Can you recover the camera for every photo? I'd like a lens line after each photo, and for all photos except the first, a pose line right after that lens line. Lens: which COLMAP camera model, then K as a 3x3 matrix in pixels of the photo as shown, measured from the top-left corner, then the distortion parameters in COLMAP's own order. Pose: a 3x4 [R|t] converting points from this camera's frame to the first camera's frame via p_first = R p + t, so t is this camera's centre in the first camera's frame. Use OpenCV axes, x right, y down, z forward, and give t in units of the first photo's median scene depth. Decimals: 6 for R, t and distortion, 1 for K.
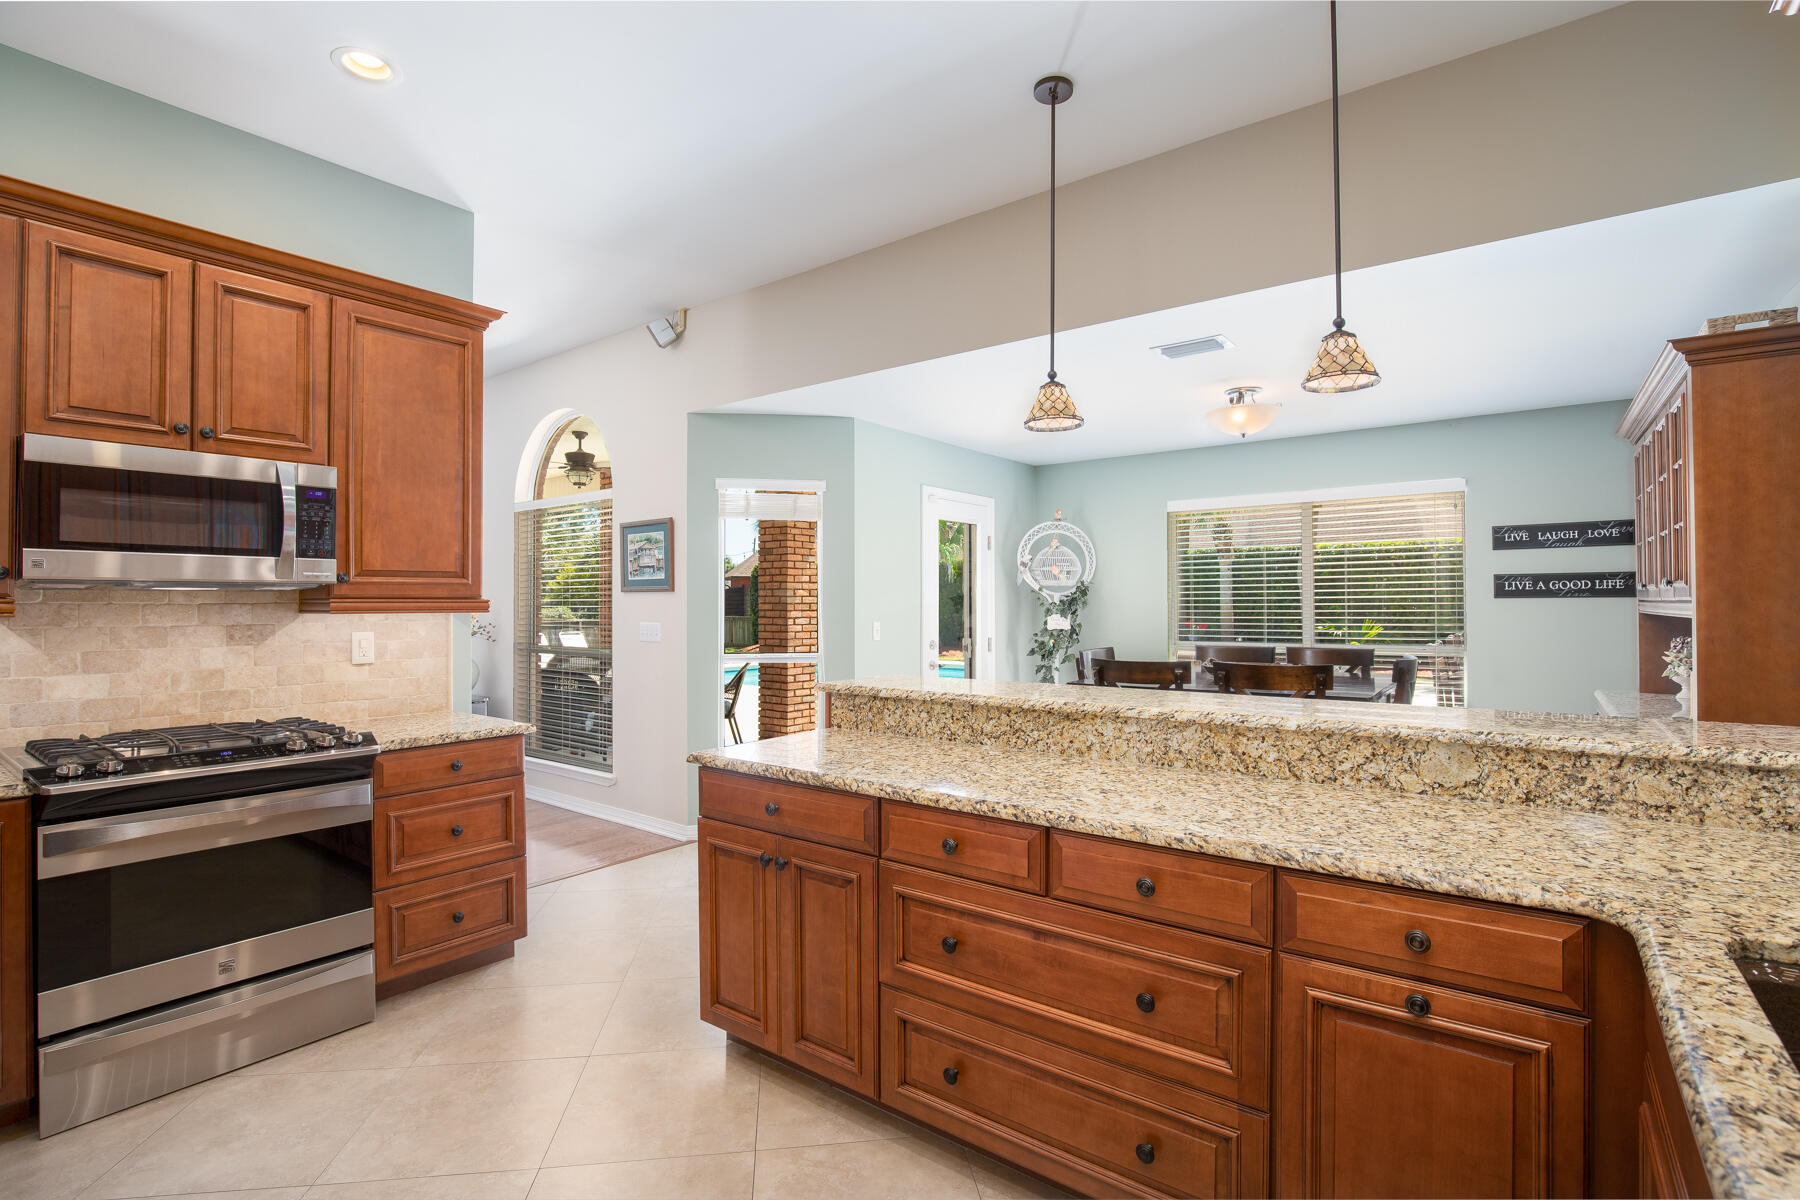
lens RADIAL K [[840.4, 0, 913.2], [0, 840.4, 602.5], [0, 0, 1]] dist [-0.027995, 0.007056]
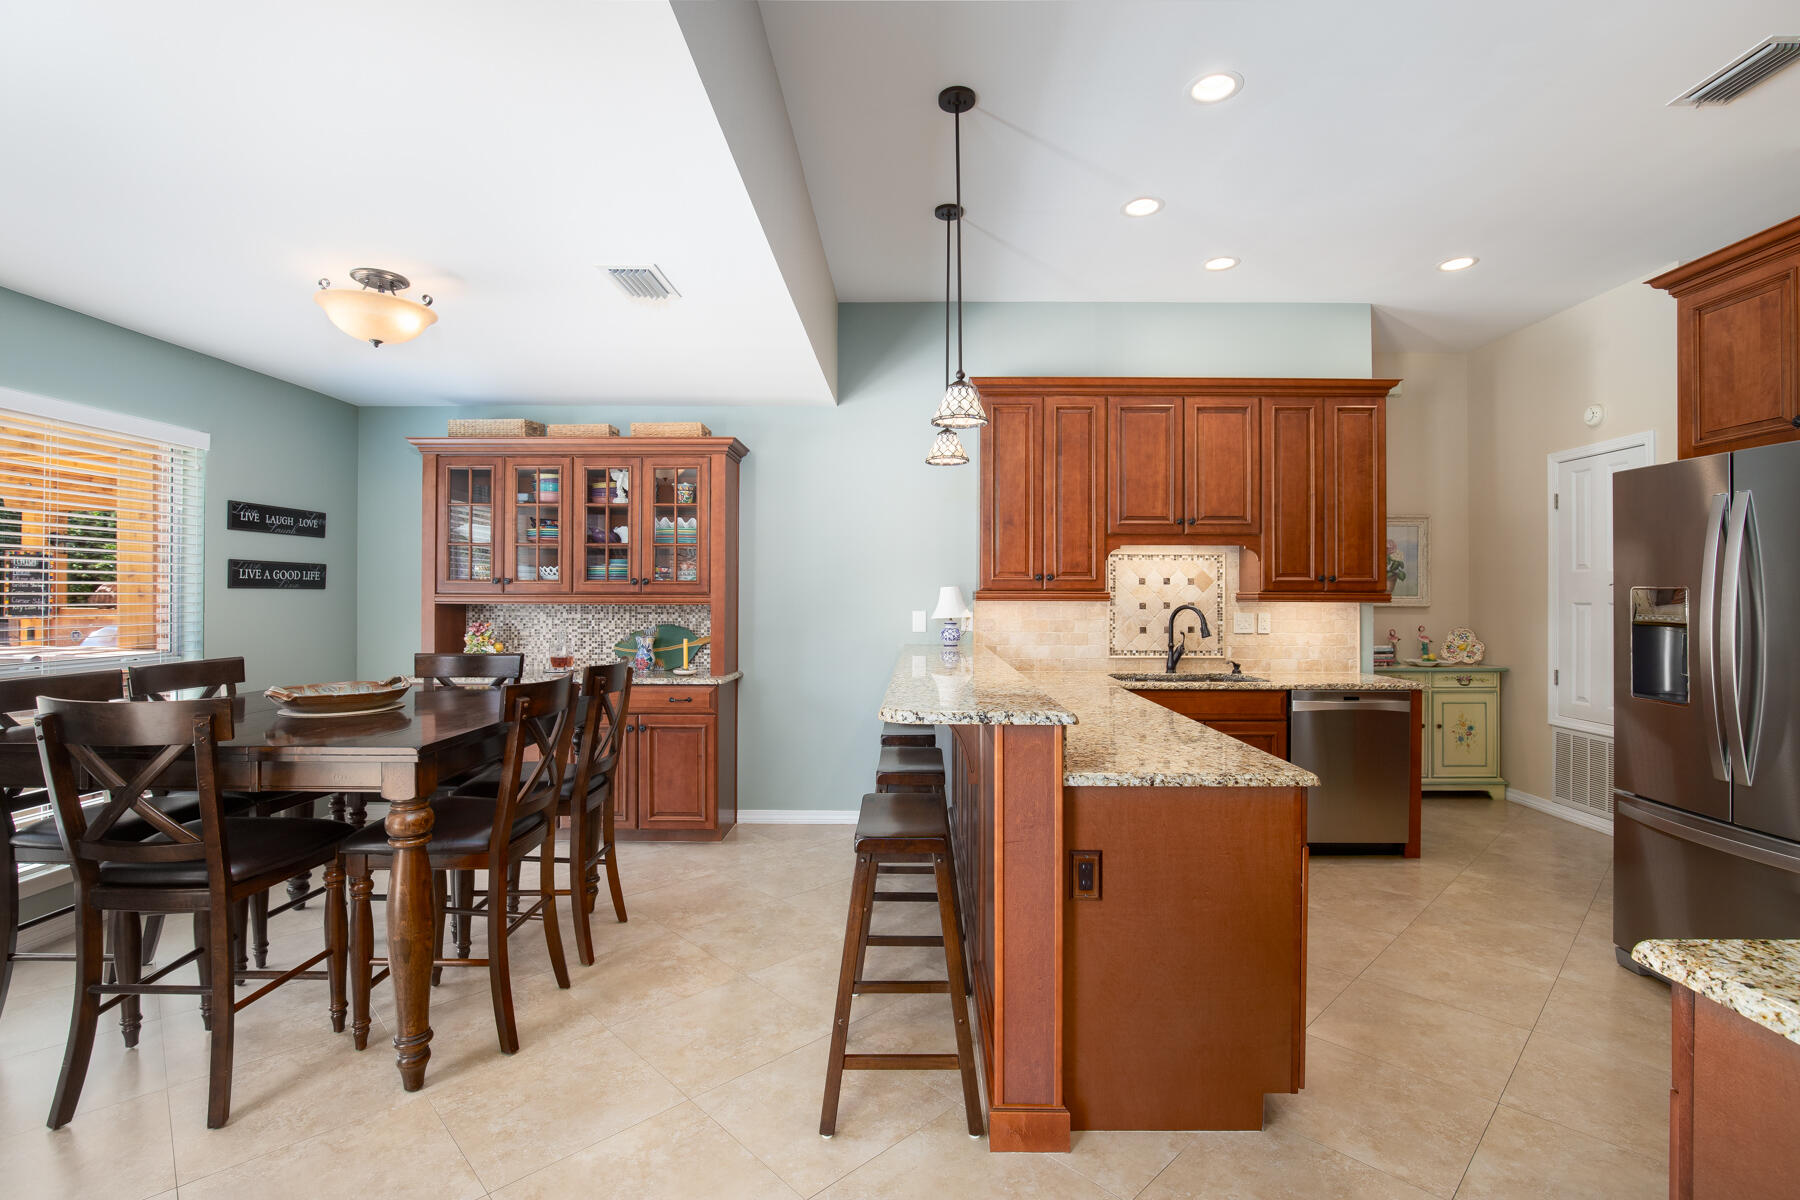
lens RADIAL K [[840.4, 0, 906.1], [0, 840.4, 591.2], [0, 0, 1]] dist [-0.027995, 0.007056]
pose [[-0.588299, 0.005005, 0.808628, -0.361464], [-0.006007, 0.999926, -0.010559, 0.002542], [-0.808621, -0.011070, -0.588226, 0.960243]]
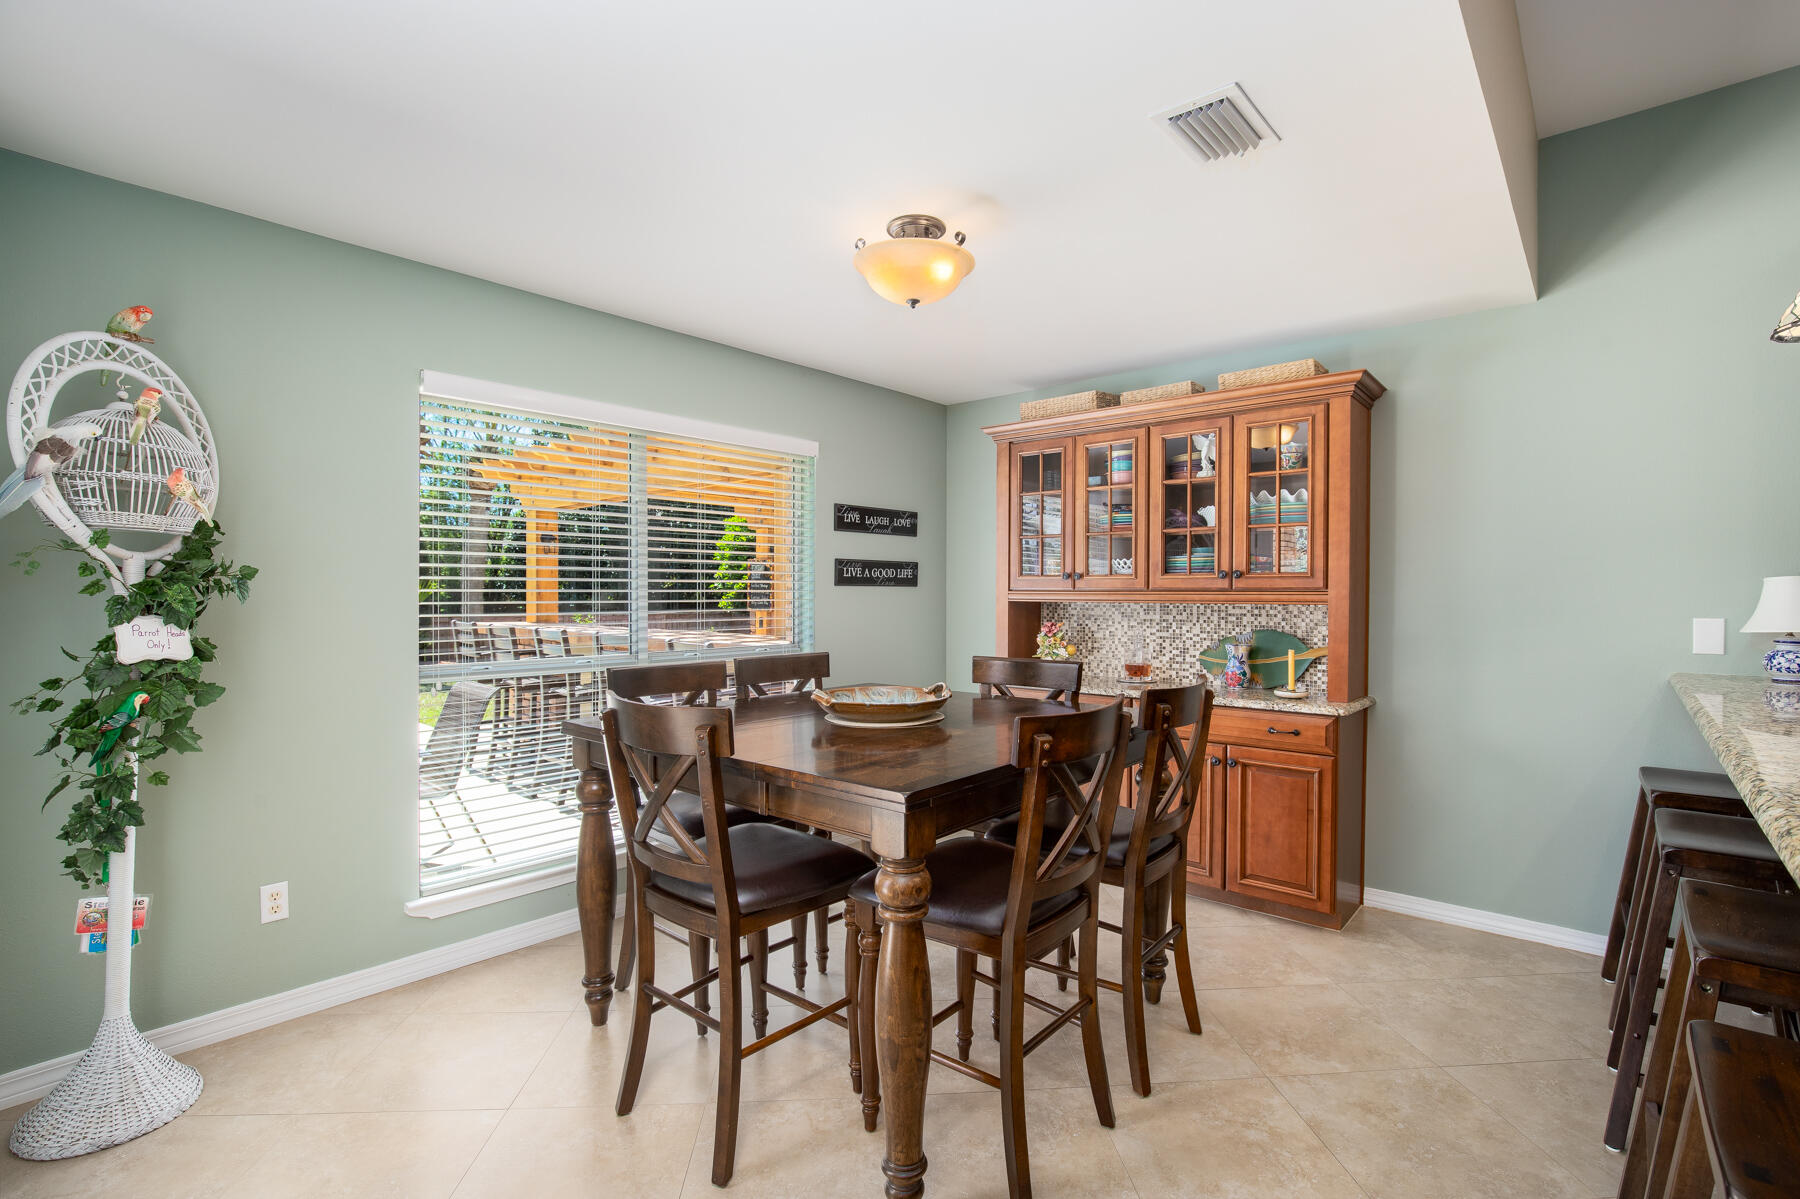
lens RADIAL K [[840.4, 0, 905.1], [0, 840.4, 603.9], [0, 0, 1]] dist [-0.027995, 0.007056]
pose [[0.063781, -0.010853, 0.997905, -0.183315], [-0.008649, 0.999897, 0.011428, 0.003259], [-0.997926, -0.009360, 0.063681, 0.888881]]
